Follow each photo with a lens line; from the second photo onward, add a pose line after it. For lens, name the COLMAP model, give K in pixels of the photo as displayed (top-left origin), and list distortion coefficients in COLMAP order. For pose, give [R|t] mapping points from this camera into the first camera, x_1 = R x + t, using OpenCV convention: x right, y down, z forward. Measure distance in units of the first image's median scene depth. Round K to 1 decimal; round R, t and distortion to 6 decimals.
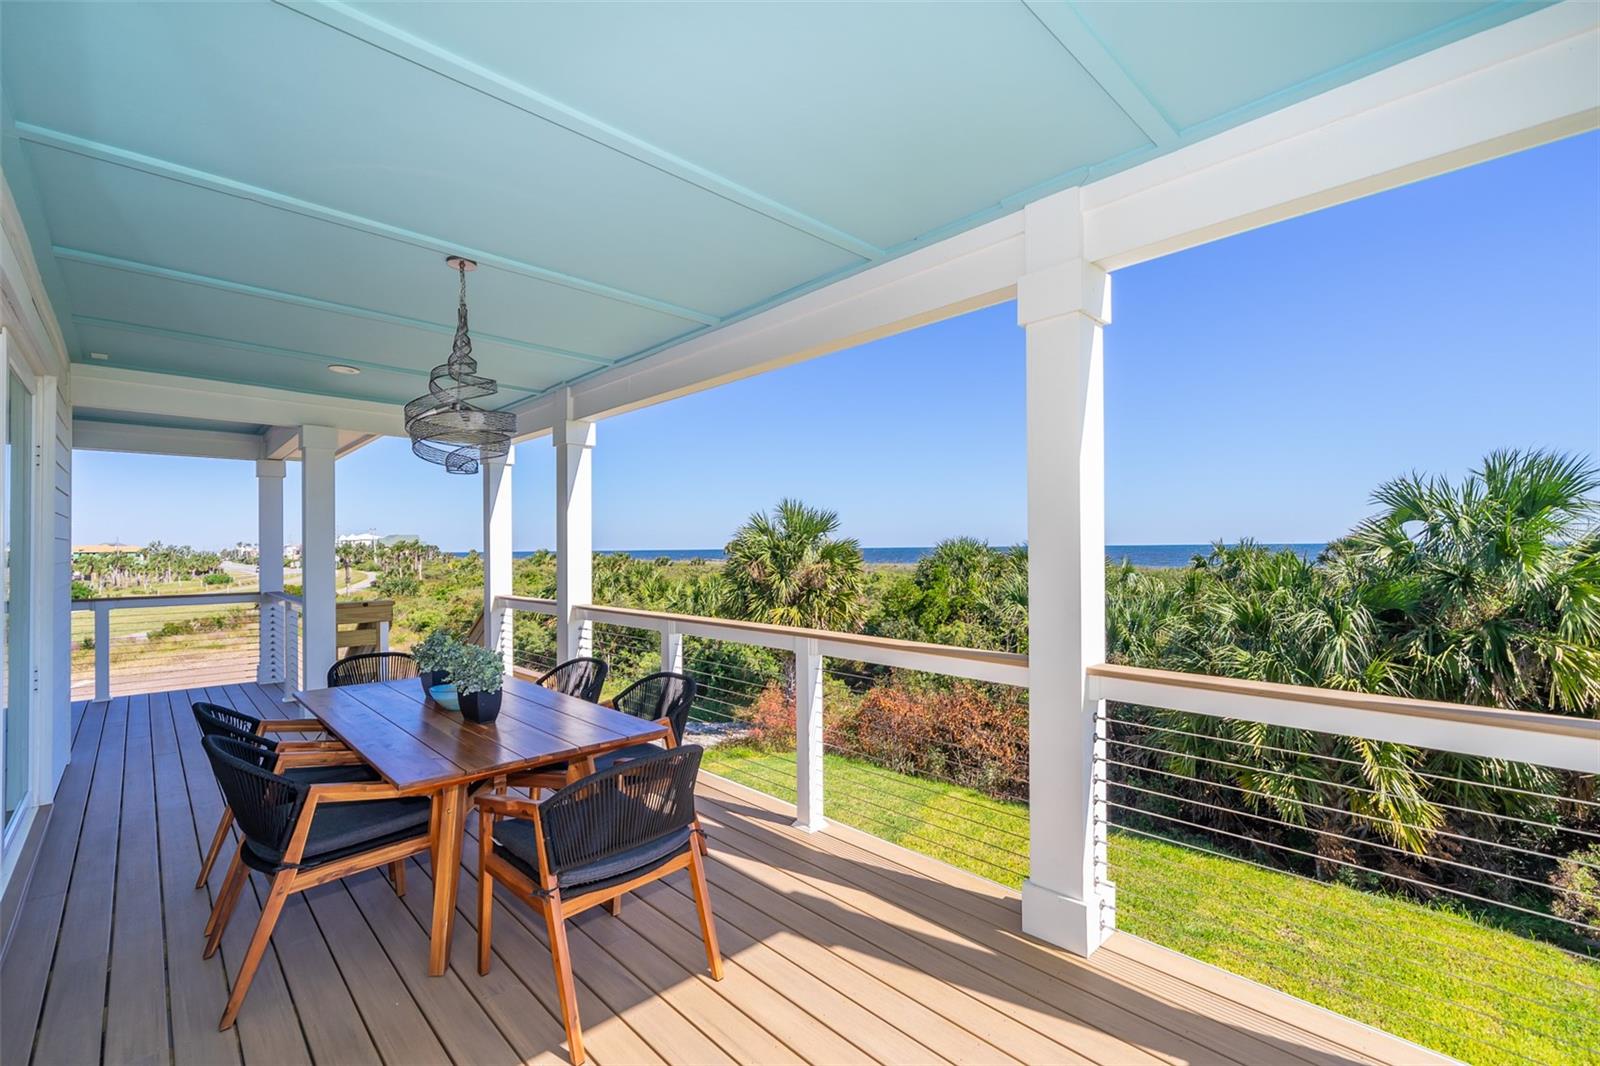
lens RADIAL K [[702.5, 0, 799.9], [0, 702.5, 541.4], [0, 0, 1]] dist [0.005003, -0.001292]
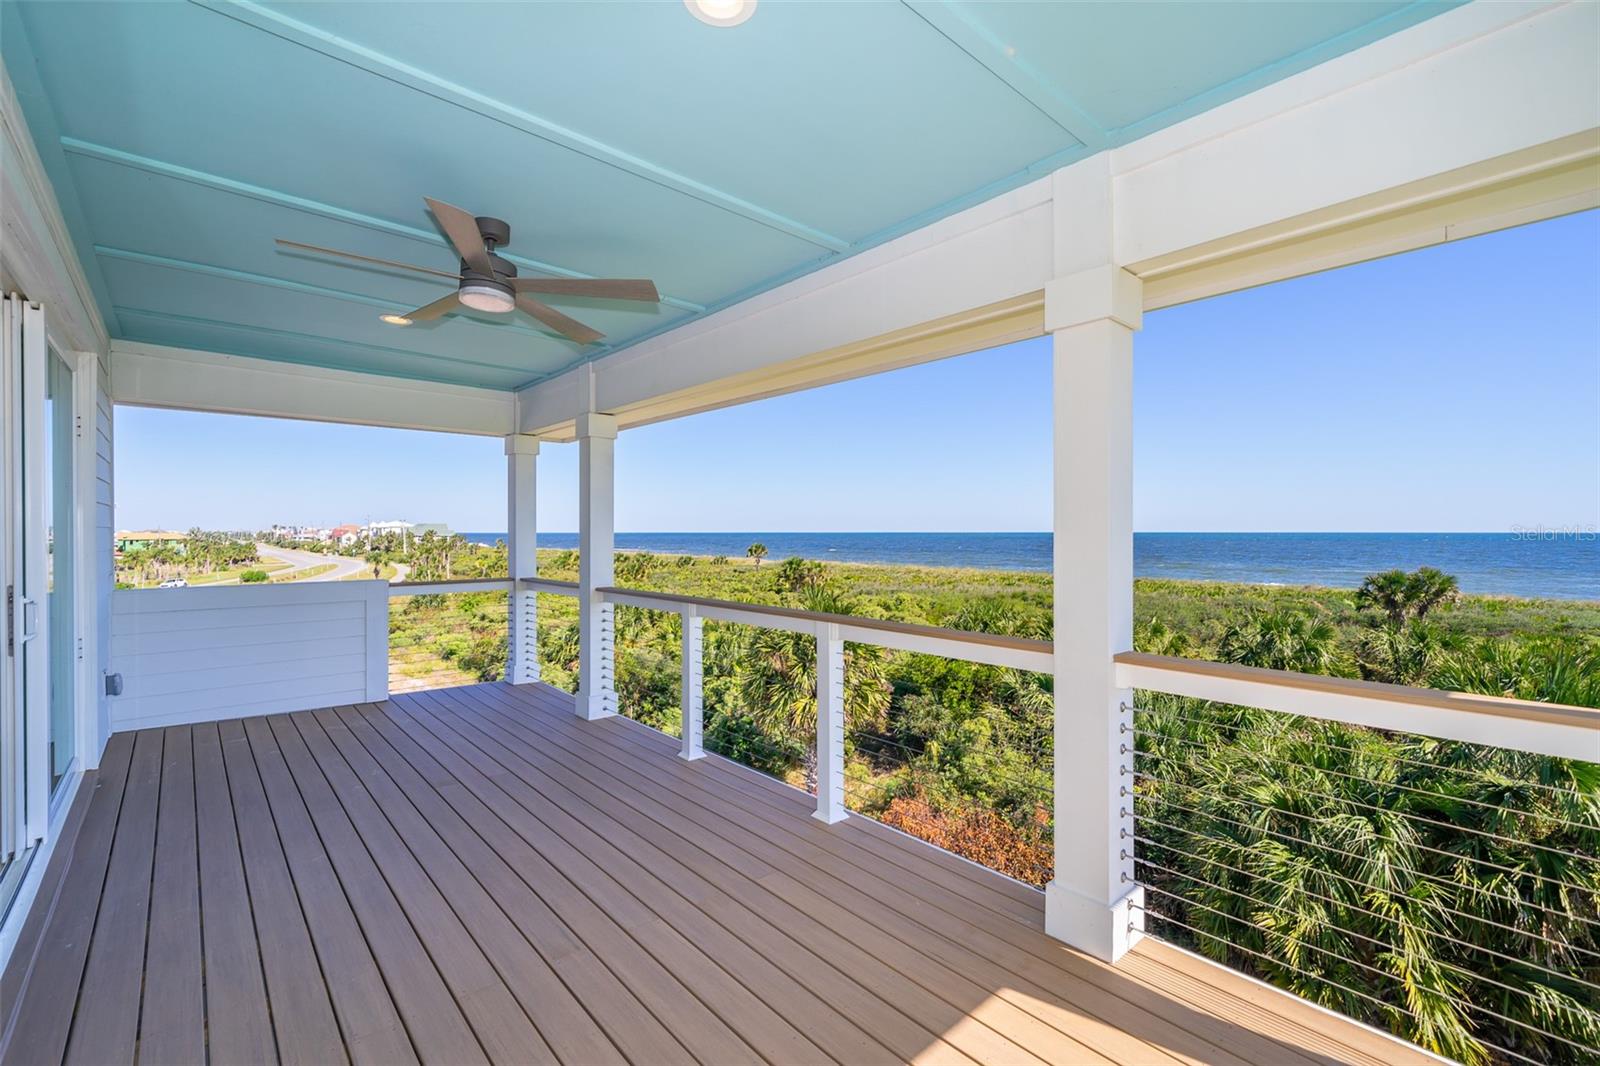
lens RADIAL K [[702.5, 0, 800.9], [0, 702.5, 531.3], [0, 0, 1]] dist [0.005003, -0.001292]
pose [[0.999536, 0.000756, -0.030439, 0.000418], [0.000020, 0.999675, 0.025481, -0.144887], [0.030449, -0.025470, 0.999212, 0.010300]]
